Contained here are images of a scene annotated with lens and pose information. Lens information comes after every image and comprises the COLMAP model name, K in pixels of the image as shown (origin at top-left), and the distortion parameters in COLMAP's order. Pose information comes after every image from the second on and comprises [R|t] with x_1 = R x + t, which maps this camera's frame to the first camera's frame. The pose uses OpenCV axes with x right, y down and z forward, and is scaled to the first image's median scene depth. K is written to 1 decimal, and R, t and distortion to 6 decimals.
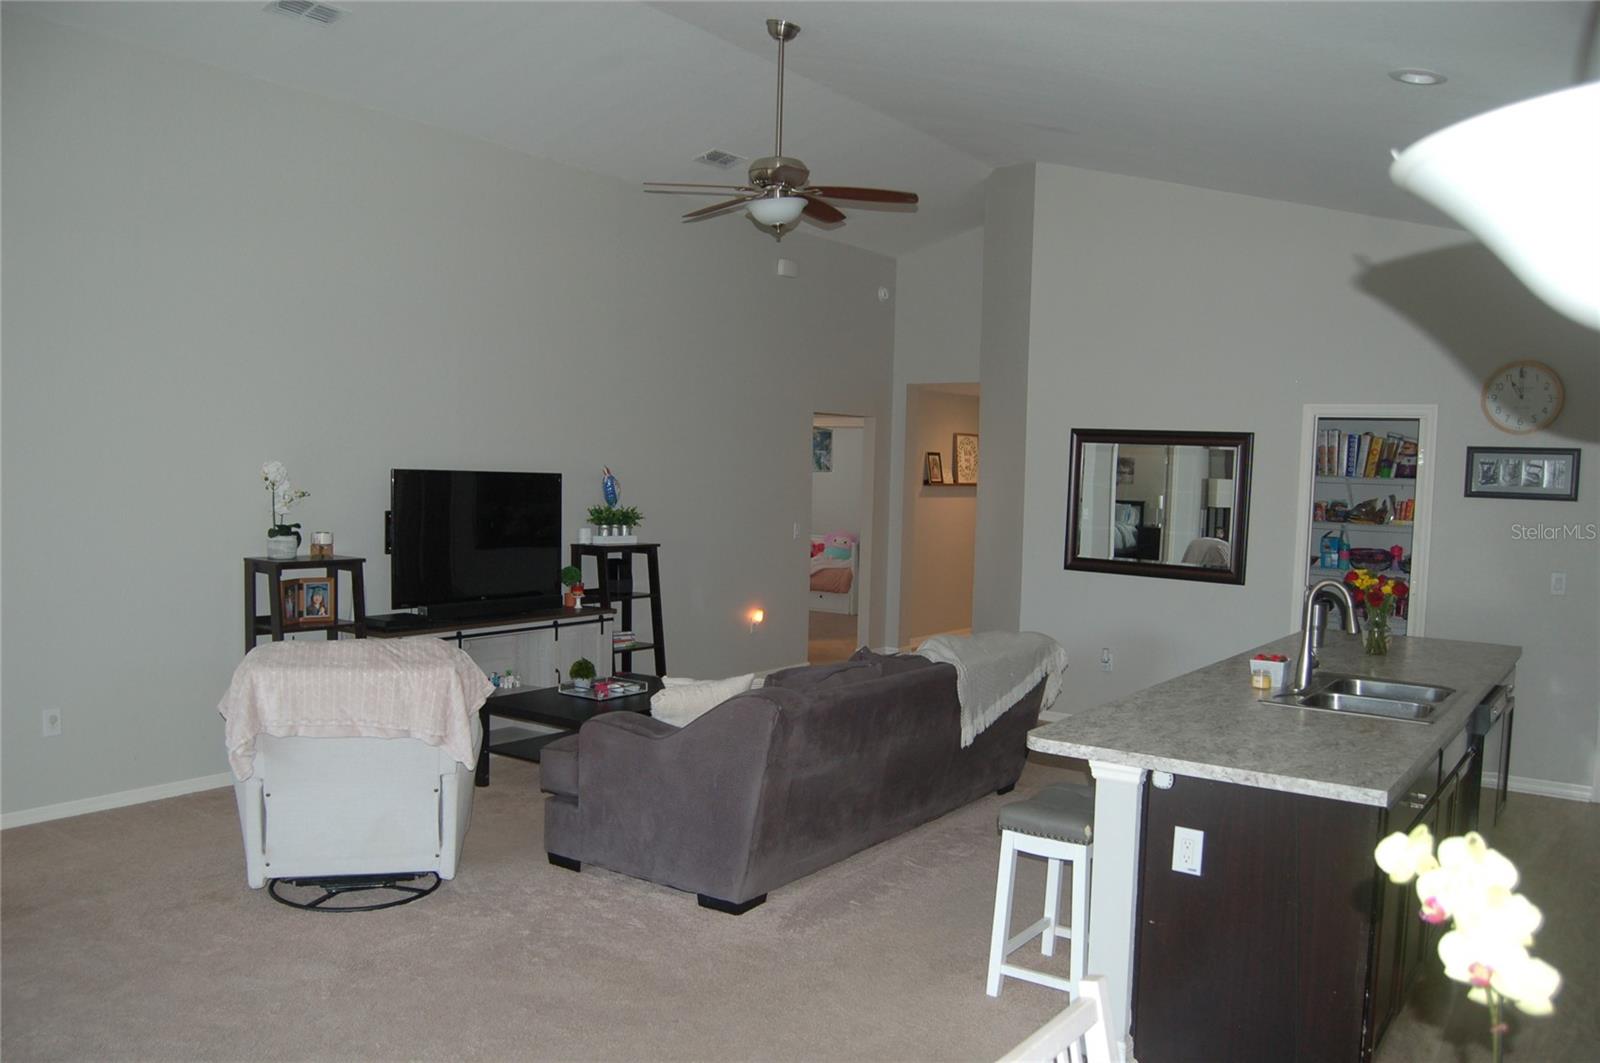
lens RADIAL K [[1270.0, 0, 785.8], [0, 1270.0, 544.3], [0, 0, 1]] dist [-0.070531, 0.002790]
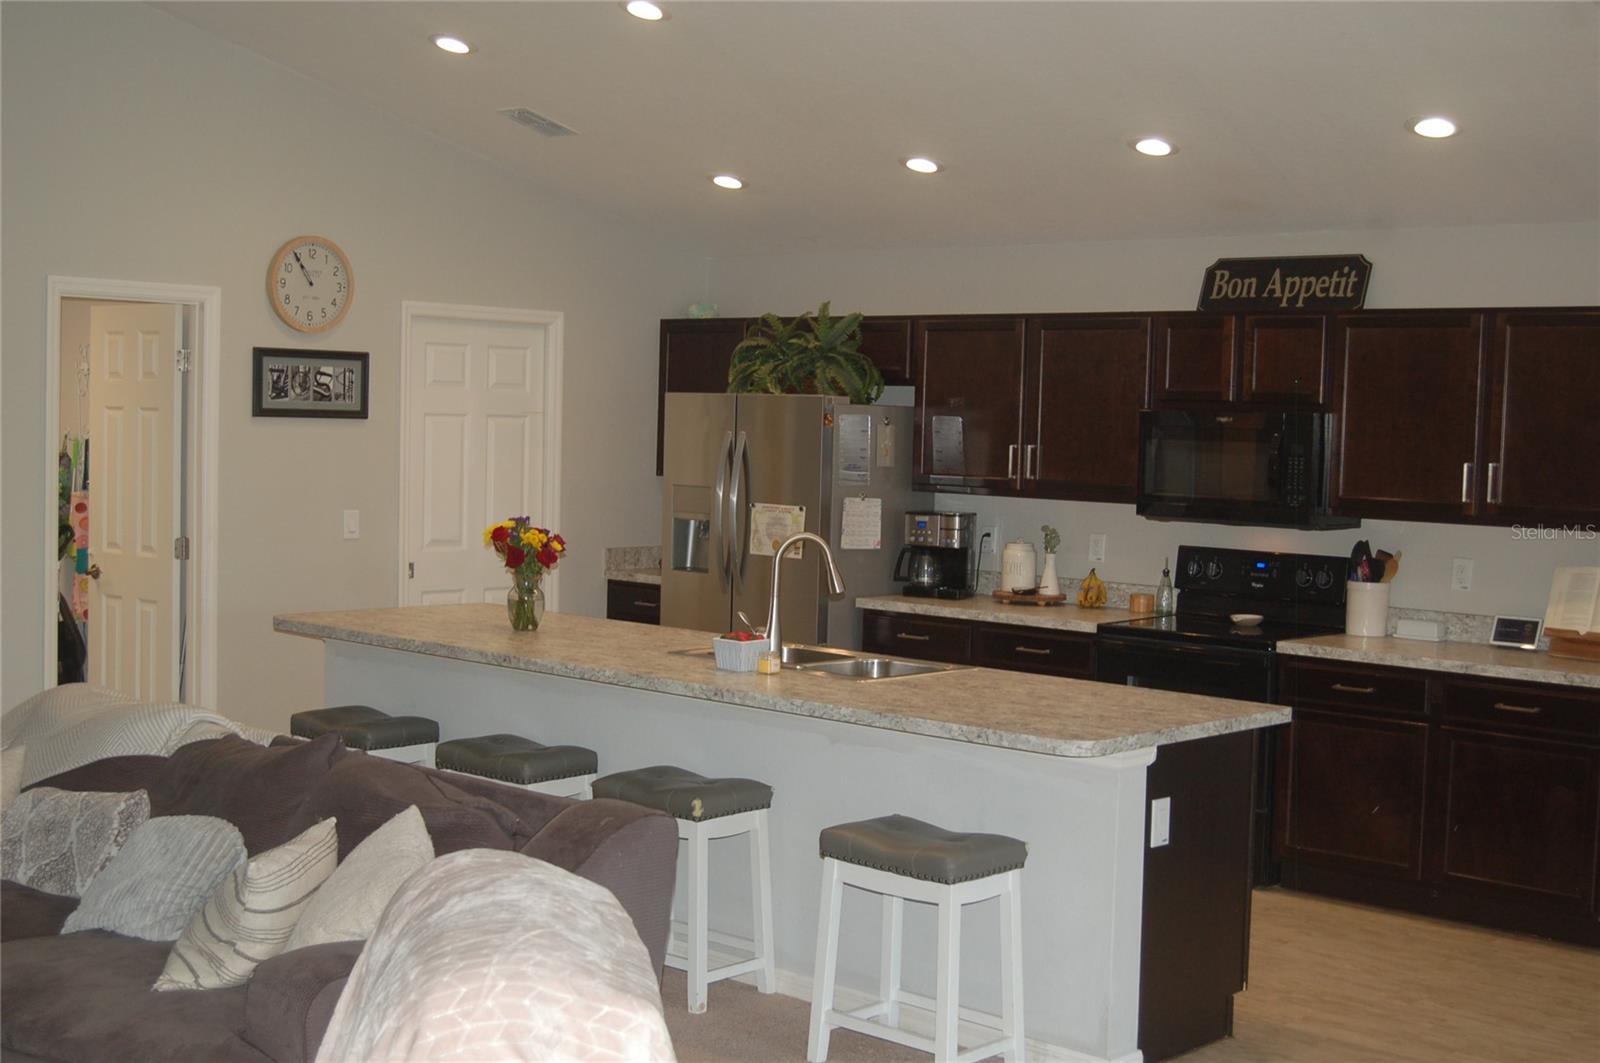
lens RADIAL K [[2088.2, 0, 800.0], [0, 2088.2, 531.5], [0, 0, 1]] dist [-0.044127, 0.018219]
pose [[0.129021, -0.081317, 0.988302, -0.579519], [0.039194, 0.996272, 0.076857, -0.048505], [-0.990867, 0.028819, 0.131727, 0.485979]]
